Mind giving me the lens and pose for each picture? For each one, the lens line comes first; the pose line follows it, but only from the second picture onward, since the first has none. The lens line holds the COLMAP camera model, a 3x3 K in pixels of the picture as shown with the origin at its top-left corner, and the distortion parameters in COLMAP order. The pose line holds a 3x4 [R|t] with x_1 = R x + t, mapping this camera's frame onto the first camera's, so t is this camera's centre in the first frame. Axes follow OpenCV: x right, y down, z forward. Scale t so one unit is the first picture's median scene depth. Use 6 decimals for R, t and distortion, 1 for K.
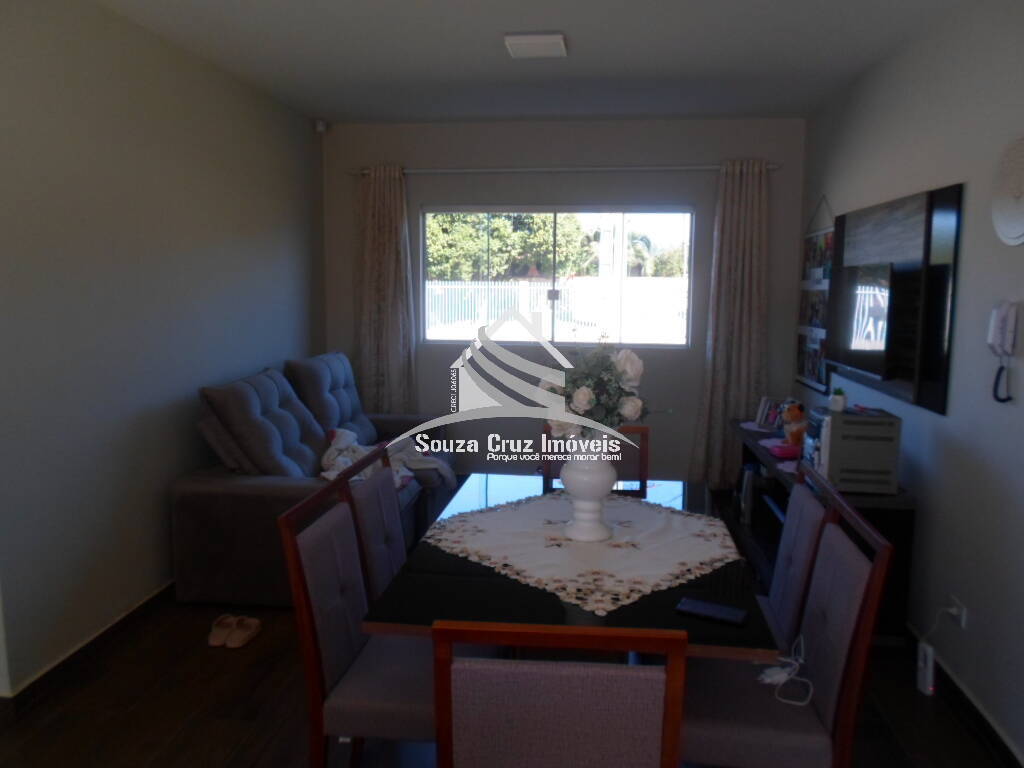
lens RADIAL K [[790.6, 0, 508.6], [0, 790.6, 381.2], [0, 0, 1]] dist [-0.017236, 0.014226]
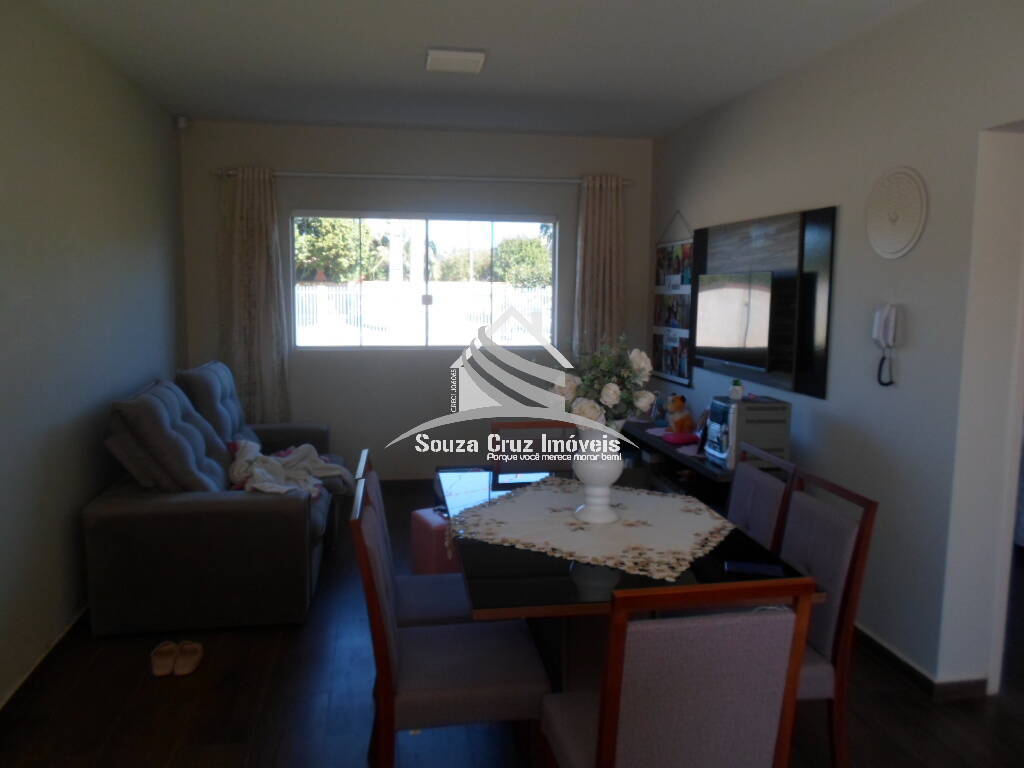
lens RADIAL K [[788.4, 0, 508.7], [0, 788.4, 381.3], [0, 0, 1]] dist [-0.004792, -0.014172]
pose [[0.960794, -0.032792, 0.275317, -0.027911], [0.034178, 0.999416, -0.000237, -0.000004], [-0.275148, 0.009637, 0.961354, -0.002155]]
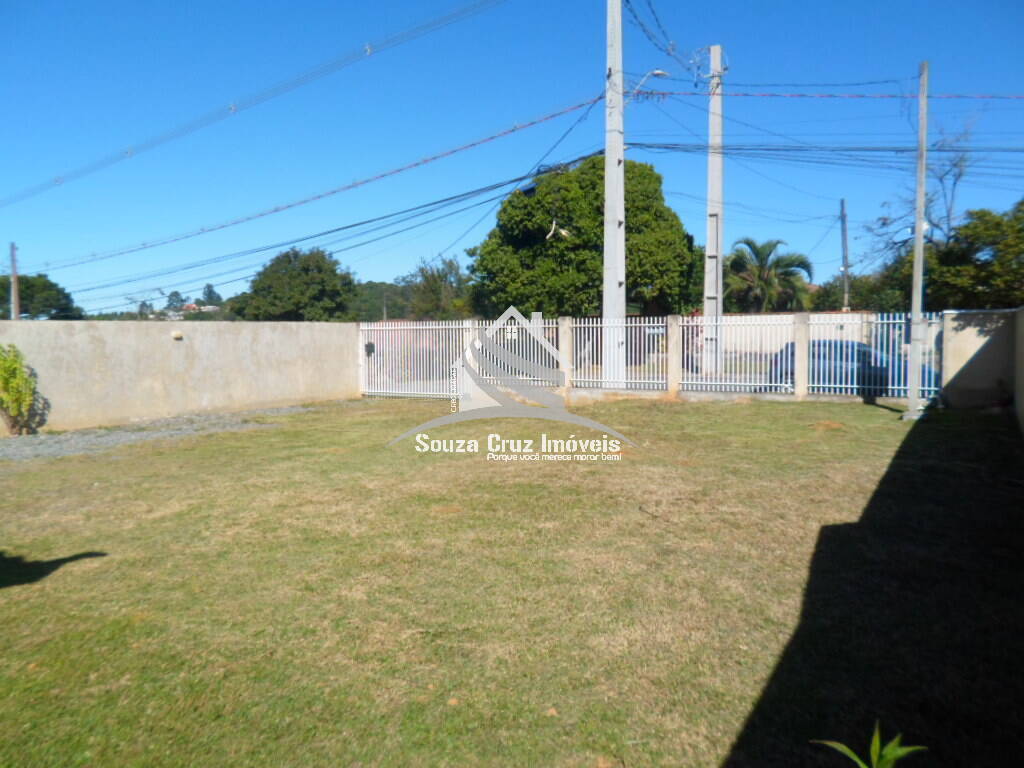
lens RADIAL K [[790.6, 0, 508.6], [0, 790.6, 381.2], [0, 0, 1]] dist [-0.017236, 0.014226]
pose [[0.921813, 0.004399, -0.387611, 0.338978], [-0.027054, 0.998227, -0.053011, -0.016896], [0.386691, 0.059353, 0.920298, 0.237291]]
